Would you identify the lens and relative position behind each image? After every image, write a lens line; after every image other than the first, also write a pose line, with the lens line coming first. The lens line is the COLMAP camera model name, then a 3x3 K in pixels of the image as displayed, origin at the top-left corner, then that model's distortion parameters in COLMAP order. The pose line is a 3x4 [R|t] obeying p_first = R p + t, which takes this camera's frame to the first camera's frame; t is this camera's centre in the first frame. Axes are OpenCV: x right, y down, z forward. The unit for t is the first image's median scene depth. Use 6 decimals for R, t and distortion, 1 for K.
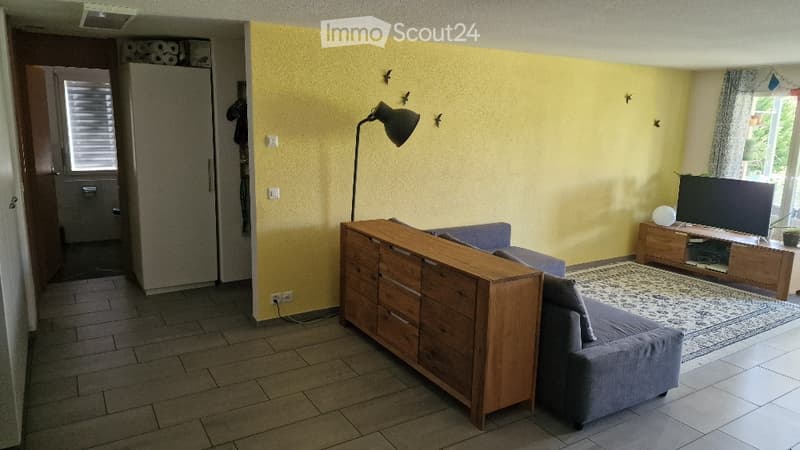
lens RADIAL K [[535.4, 0, 400.0], [0, 535.4, 225.0], [0, 0, 1]] dist [0.044164, -0.002500]
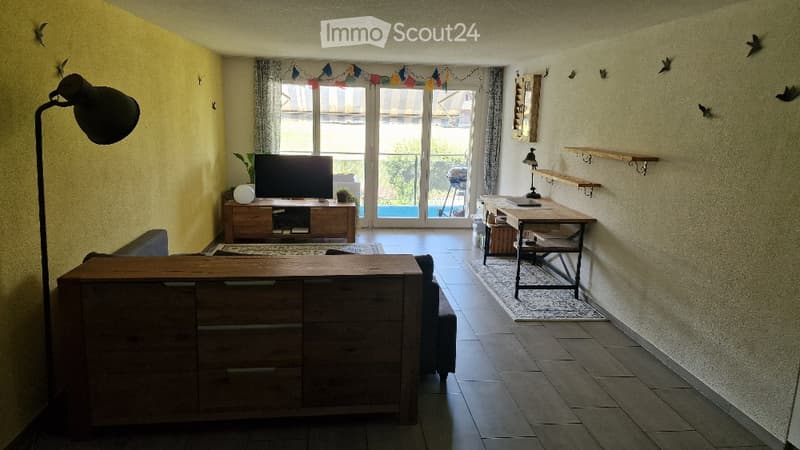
lens RADIAL K [[535.4, 0, 400.0], [0, 535.4, 225.0], [0, 0, 1]] dist [0.044164, -0.002500]
pose [[0.416424, -0.200372, 0.886816, -0.353799], [0.160548, 0.976290, 0.145200, -0.067031], [-0.894883, 0.081911, 0.438720, 0.296579]]
